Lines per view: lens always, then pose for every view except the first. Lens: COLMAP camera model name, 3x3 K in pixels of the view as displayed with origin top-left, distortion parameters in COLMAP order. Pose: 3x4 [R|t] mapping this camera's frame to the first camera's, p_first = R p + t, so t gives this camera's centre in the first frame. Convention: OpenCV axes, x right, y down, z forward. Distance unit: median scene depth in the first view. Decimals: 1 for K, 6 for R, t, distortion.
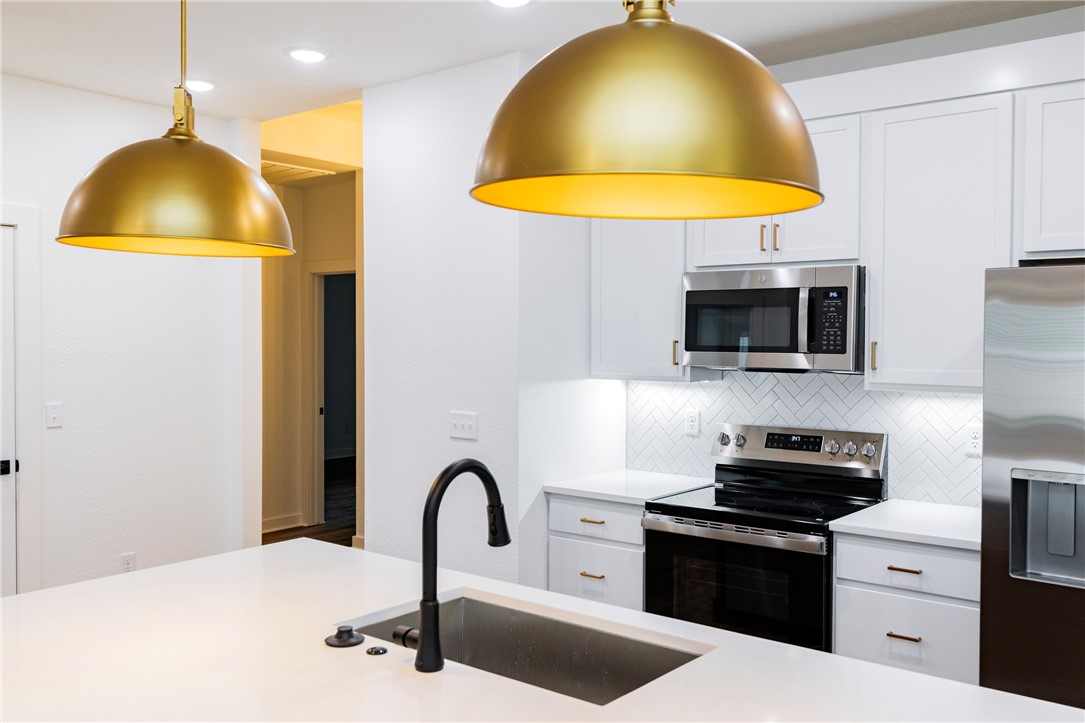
lens RADIAL K [[942.9, 0, 550.1], [0, 942.9, 362.8], [0, 0, 1]] dist [0.001630, 0.001422]
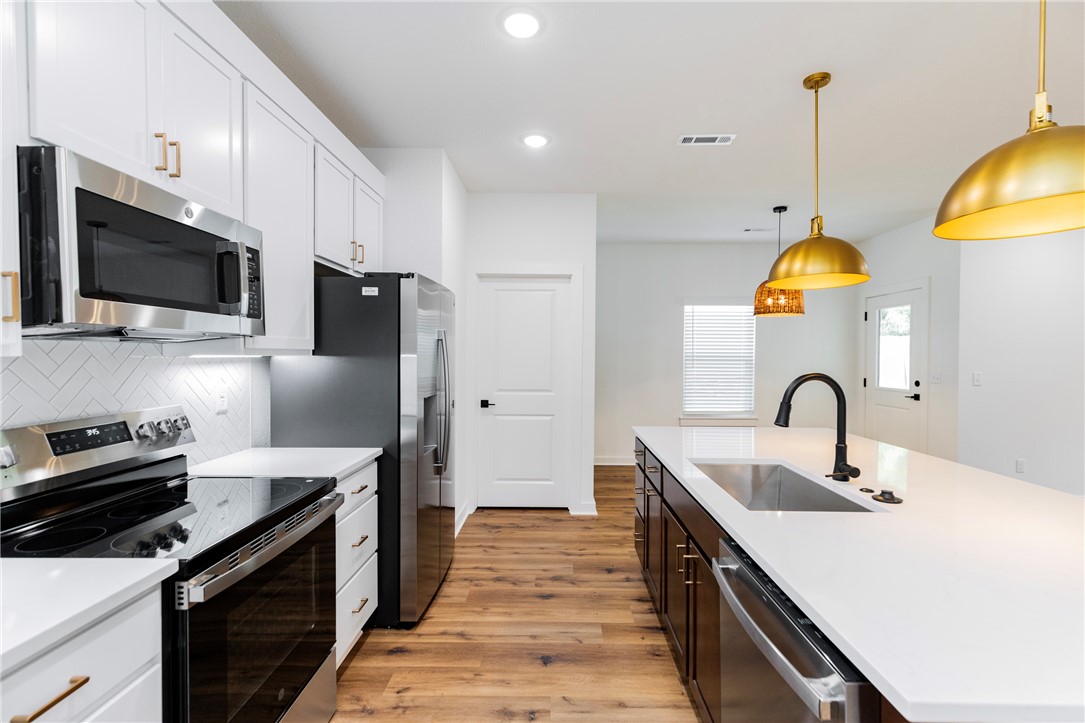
lens RADIAL K [[493.1, 0, 550.3], [0, 493.1, 360.9], [0, 0, 1]] dist [0.007412, -0.000661]
pose [[-0.615398, -0.020566, 0.787948, -0.279616], [0.014093, 0.999213, 0.037088, 0.018929], [-0.788090, 0.033929, -0.614624, 1.062304]]
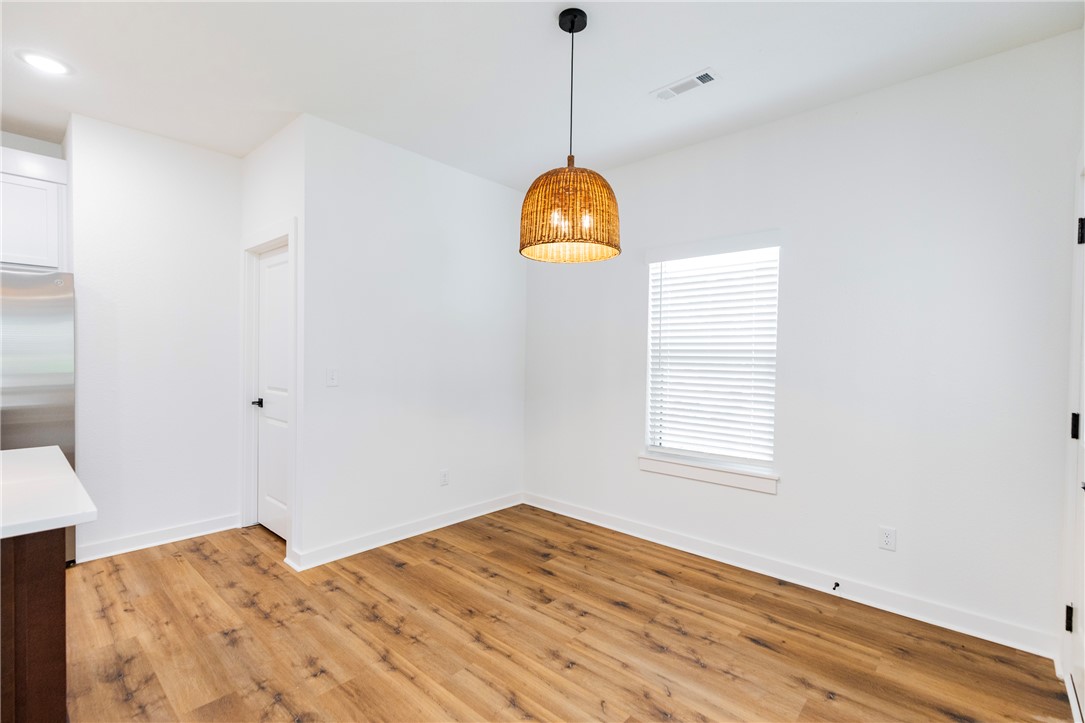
lens RADIAL K [[491.9, 0, 549.2], [0, 491.9, 364.6], [0, 0, 1]] dist [0.009322, -0.000548]
pose [[0.055412, -0.024018, 0.998175, -0.221534], [0.018664, 0.999561, 0.023016, 0.073500], [-0.998289, 0.017355, 0.055836, -0.201113]]
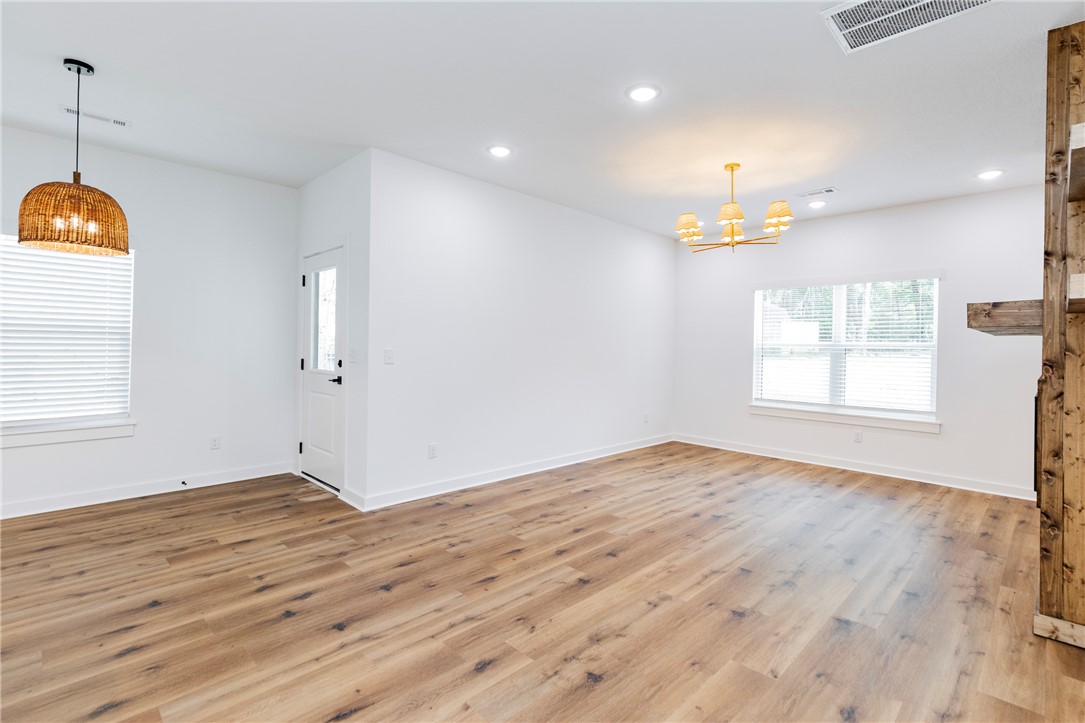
lens RADIAL K [[507.6, 0, 555.6], [0, 507.6, 343.4], [0, 0, 1]] dist [0.005119, 0.000120]
pose [[-0.994363, -0.021385, 0.103852, -0.428361], [-0.018677, 0.999462, 0.026970, 0.063117], [-0.104373, 0.024878, -0.994227, 0.492638]]
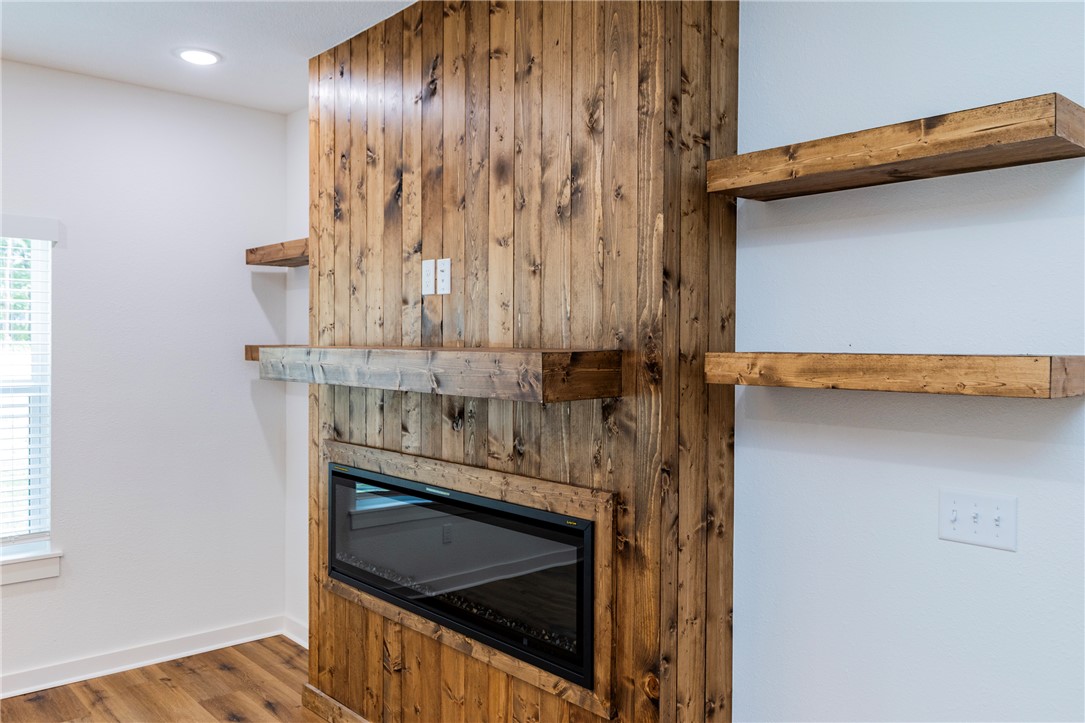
lens RADIAL K [[855.4, 0, 547.4], [0, 855.4, 357.2], [0, 0, 1]] dist [0.004599, 0.001022]
pose [[-0.170491, 0.009576, -0.985313, -0.363445], [-0.037560, 0.999163, 0.016209, 0.008572], [0.984643, 0.039771, -0.169989, -0.189082]]
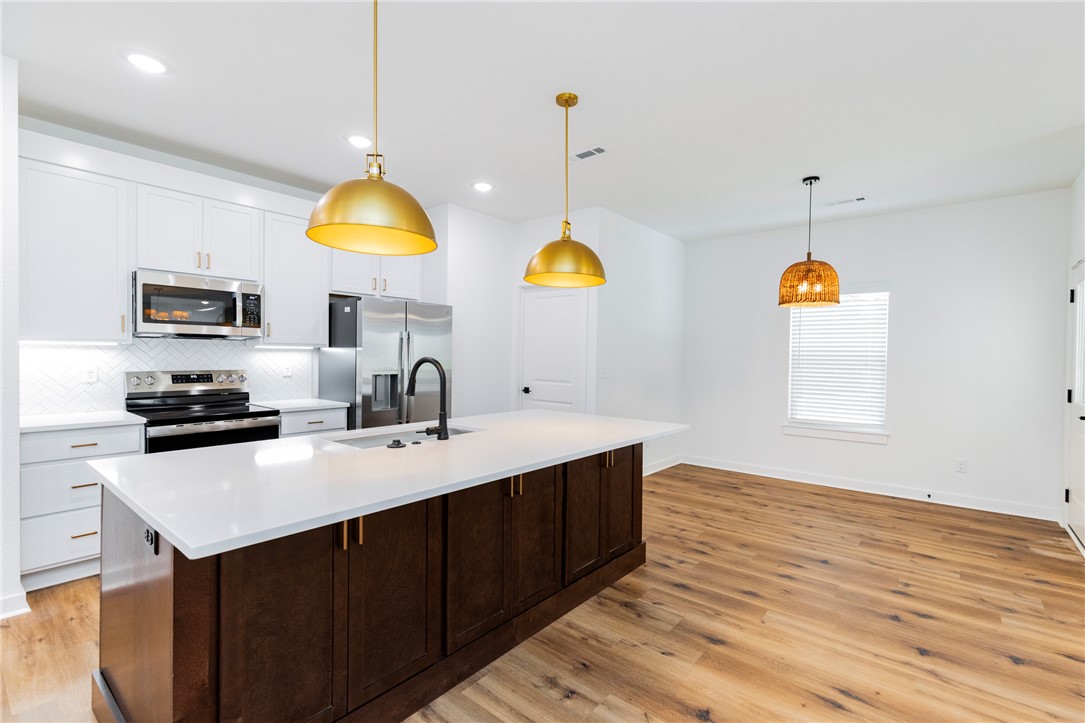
lens RADIAL K [[493.8, 0, 554.7], [0, 493.8, 359.3], [0, 0, 1]] dist [0.005895, -0.000173]
pose [[0.008104, -0.015842, 0.999842, -0.727199], [0.016450, 0.999741, 0.015707, 0.049889], [-0.999832, 0.016321, 0.008362, 0.356015]]
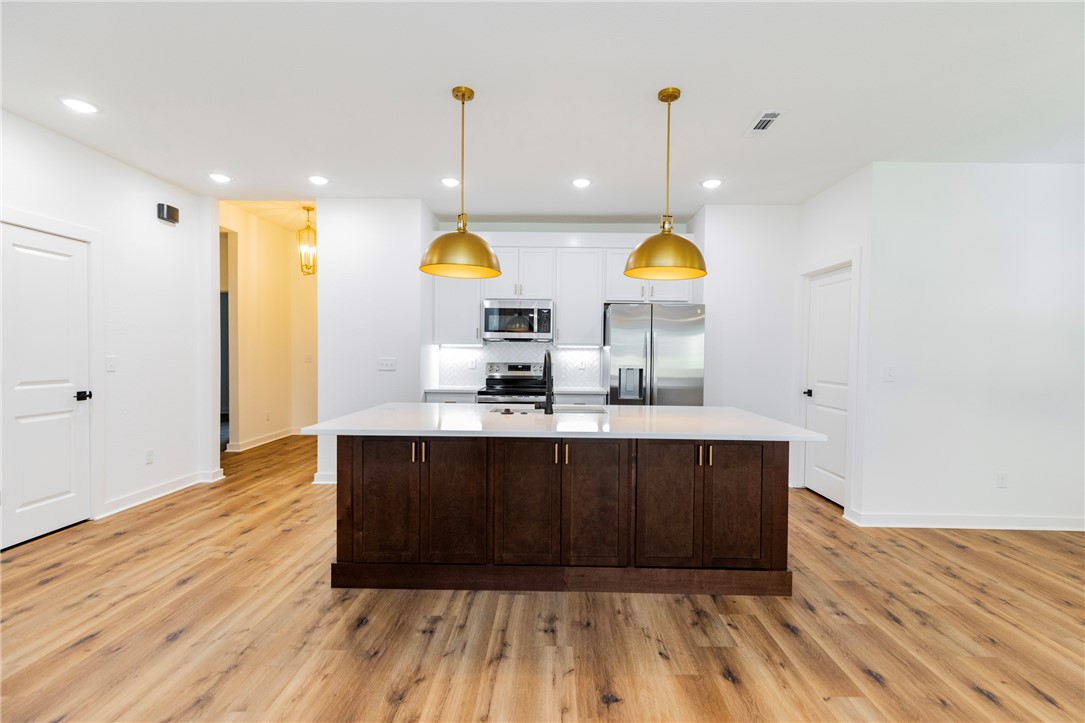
lens RADIAL K [[494.9, 0, 550.4], [0, 494.9, 361.8], [0, 0, 1]] dist [0.007640, -0.000712]
pose [[0.786073, -0.007199, 0.618092, -0.585152], [0.010661, 0.999941, -0.001911, 0.078018], [-0.618042, 0.008091, 0.786104, -0.153578]]
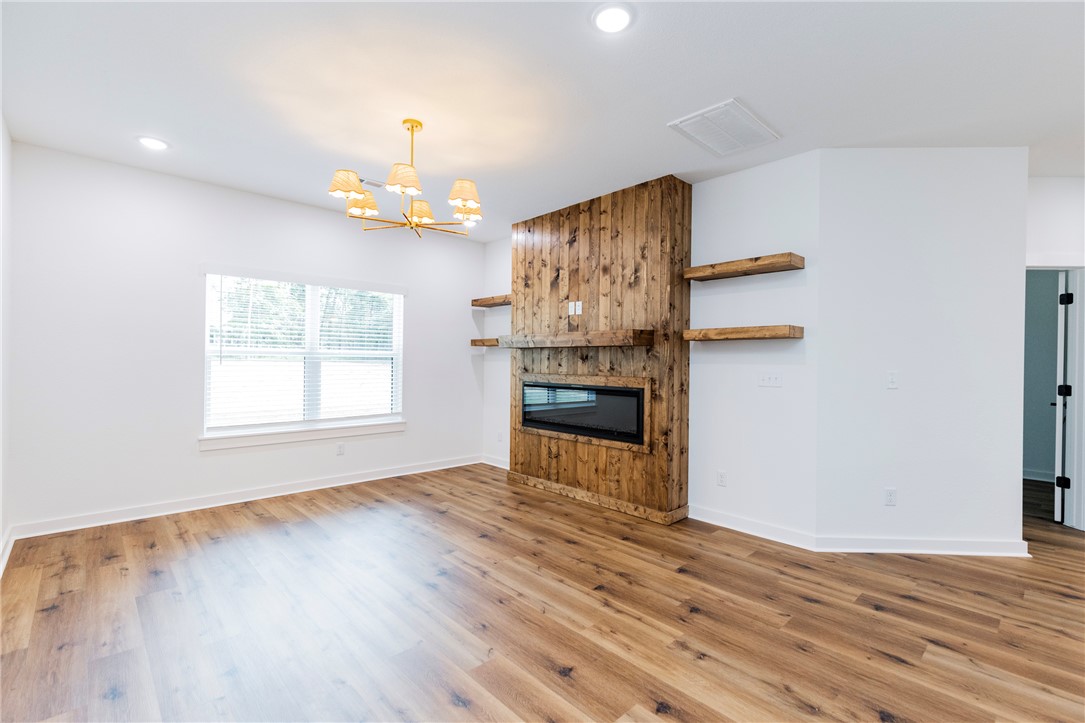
lens RADIAL K [[484.9, 0, 548.8], [0, 484.9, 363.9], [0, 0, 1]] dist [0.007677, -0.001251]
pose [[-0.138804, -0.003346, -0.990314, 0.107784], [-0.042463, 0.999095, 0.002576, 0.093616], [0.989409, 0.042409, -0.138821, -0.321371]]
